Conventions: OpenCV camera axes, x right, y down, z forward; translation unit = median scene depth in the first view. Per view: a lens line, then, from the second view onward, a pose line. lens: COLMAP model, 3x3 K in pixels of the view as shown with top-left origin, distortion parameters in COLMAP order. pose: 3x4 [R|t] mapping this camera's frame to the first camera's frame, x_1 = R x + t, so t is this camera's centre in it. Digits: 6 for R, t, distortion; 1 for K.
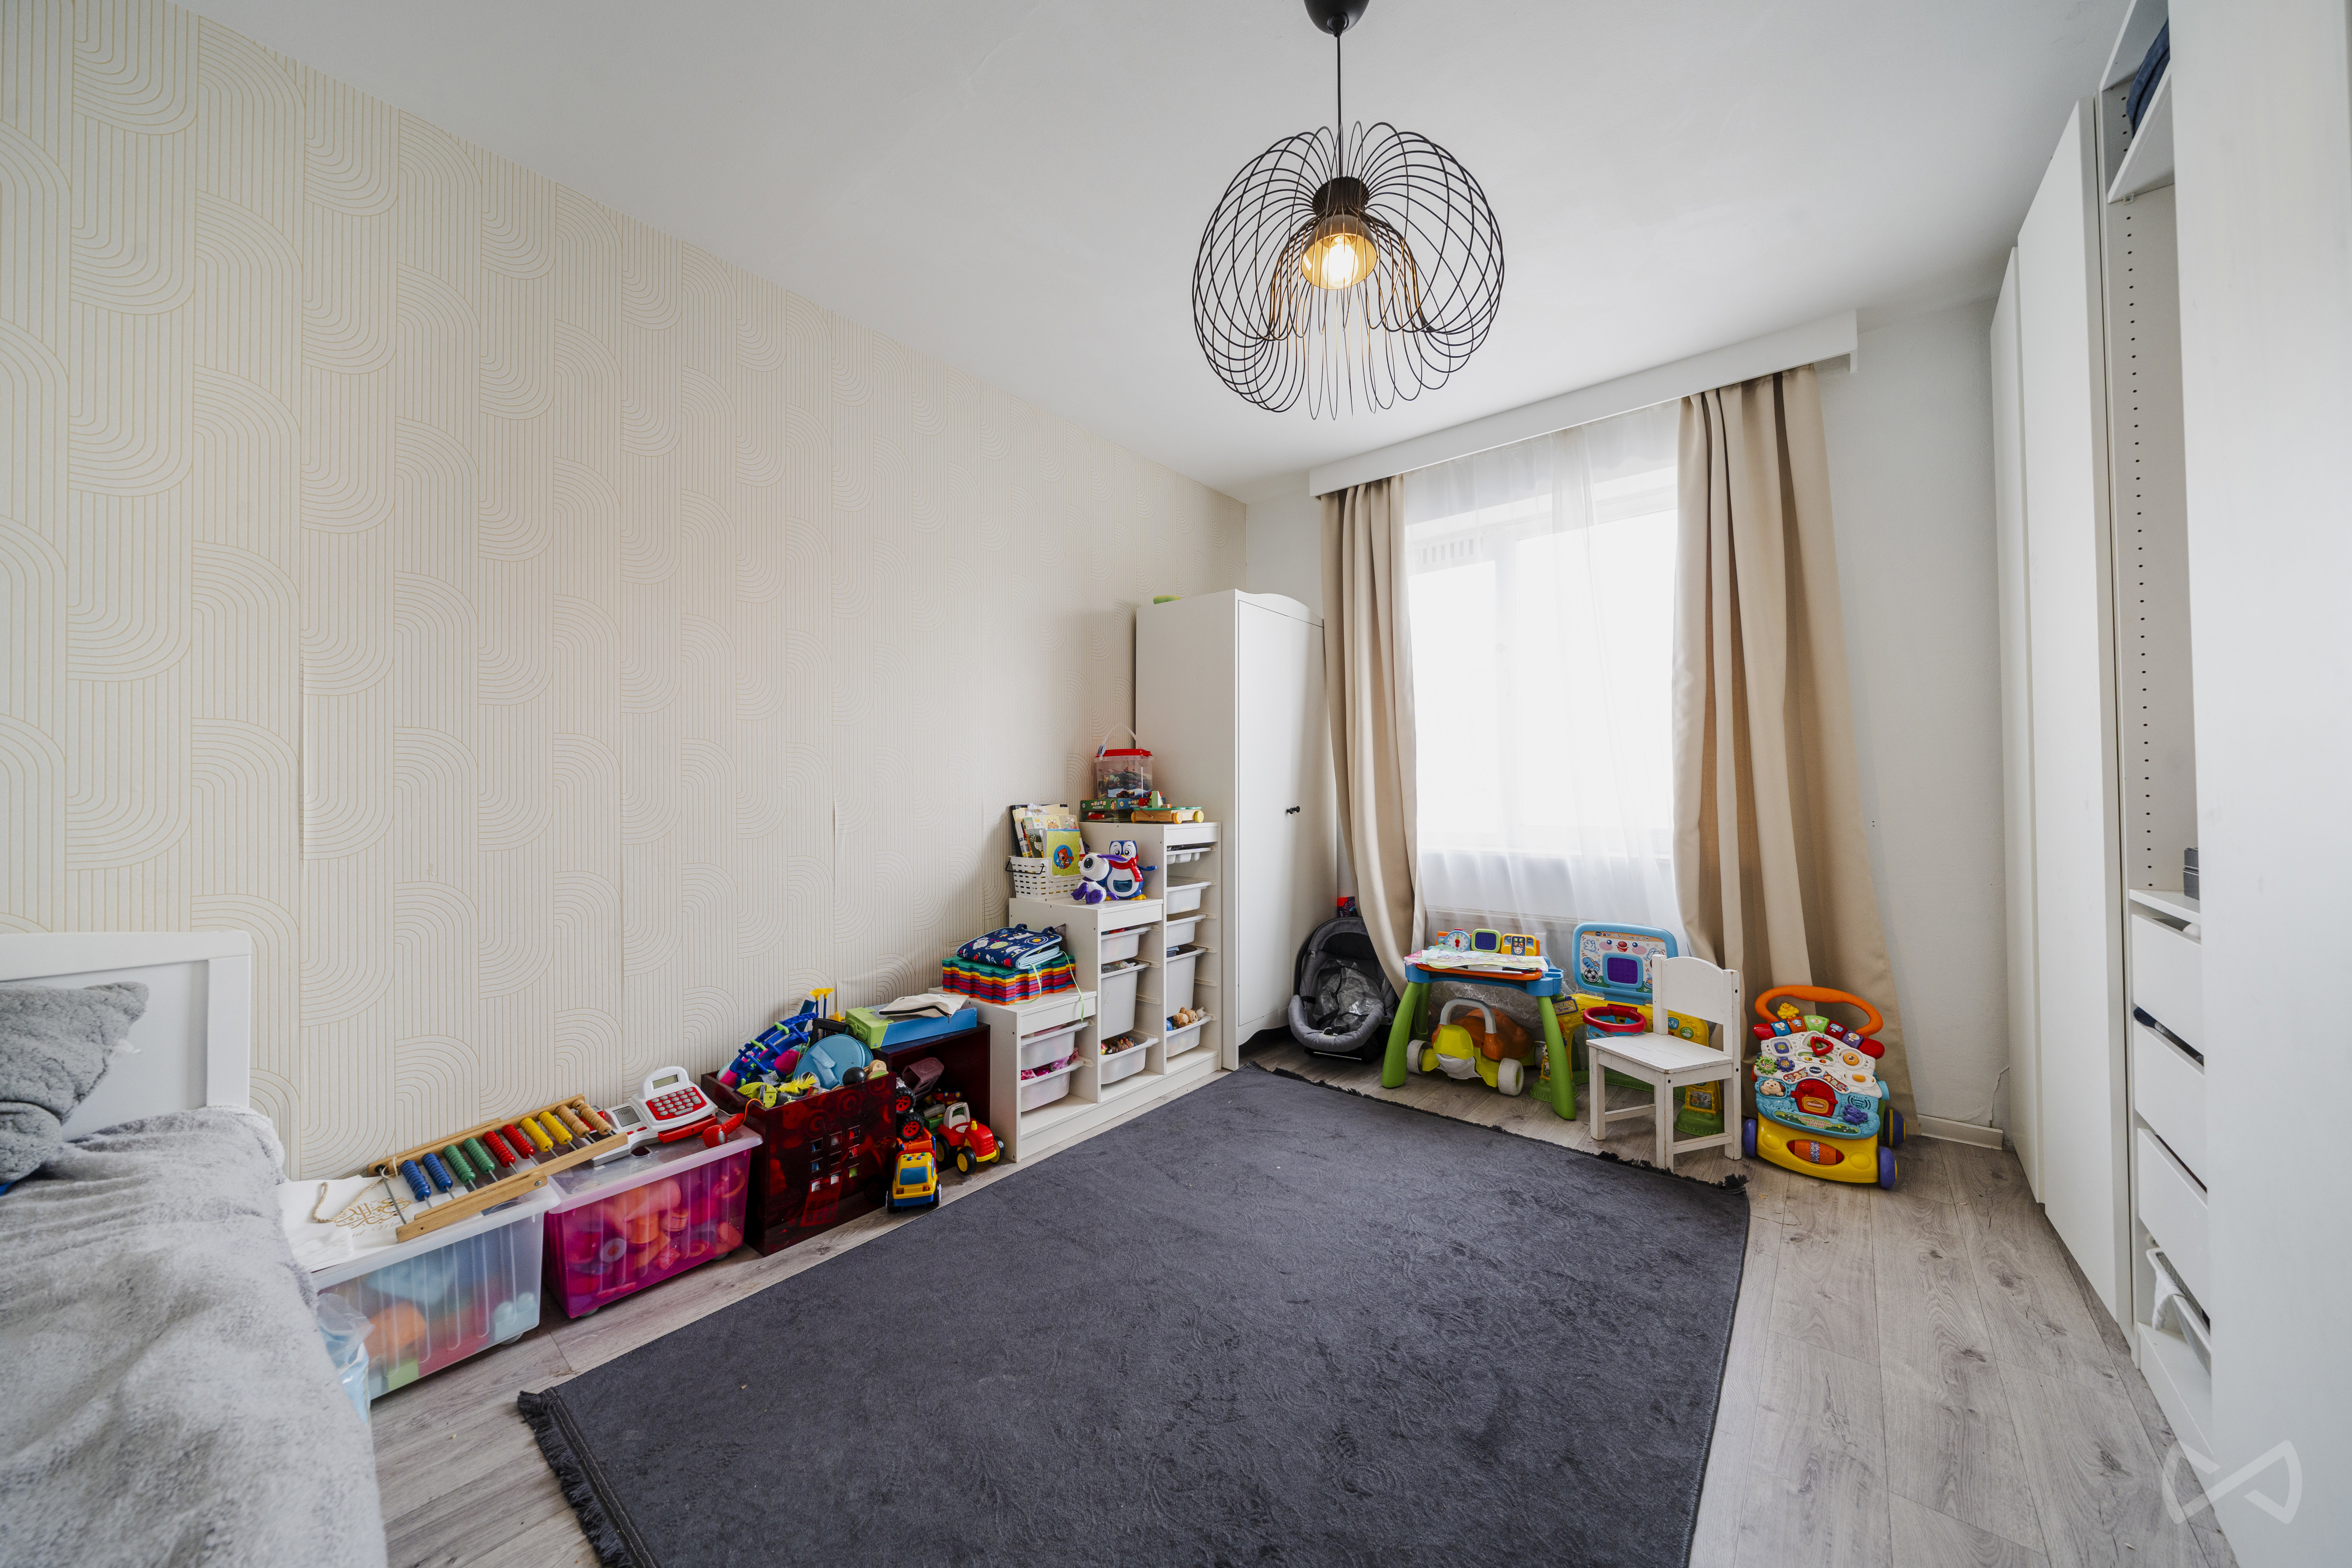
lens RADIAL K [[797.5, 0, 1176.2], [0, 797.5, 781.0], [0, 0, 1]] dist [-0.006552, 0.000020]
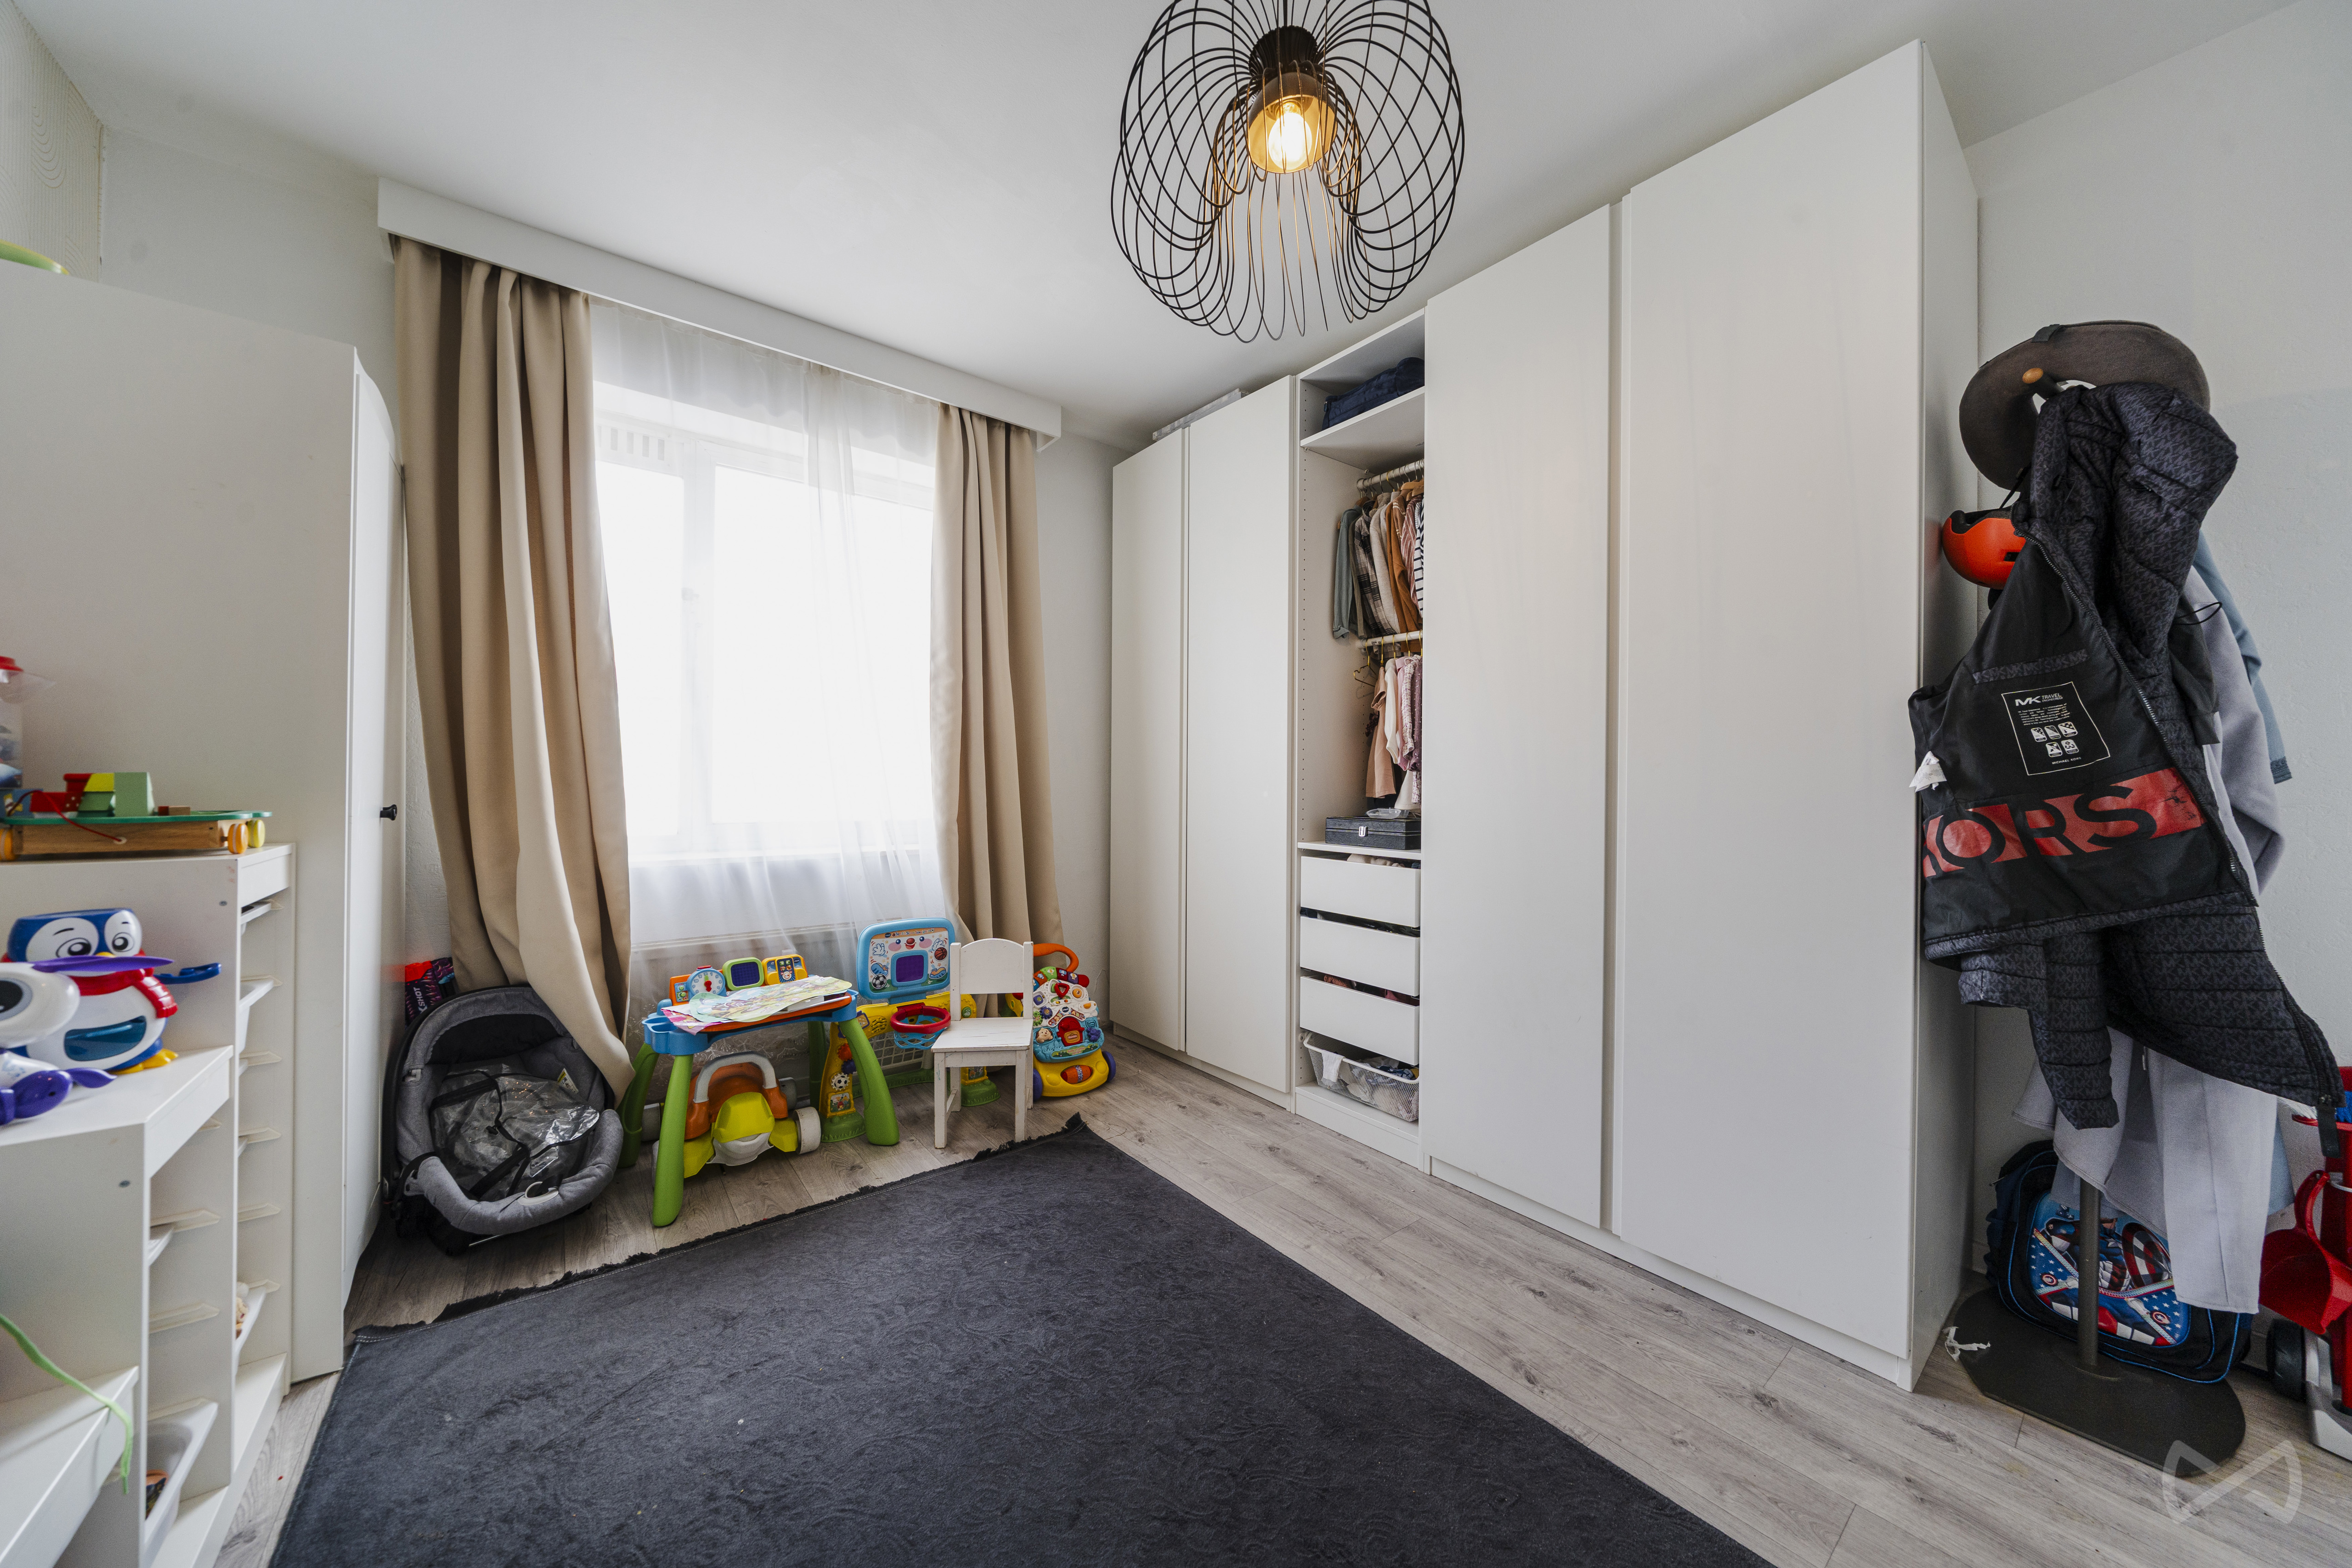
lens RADIAL K [[797.5, 0, 1172.6], [0, 797.5, 783.9], [0, 0, 1]] dist [-0.006552, 0.000020]
pose [[0.218459, 0.006372, 0.975825, -0.307592], [-0.019119, 0.999815, -0.002248, 0.010612], [-0.975659, -0.018166, 0.218541, 0.473648]]
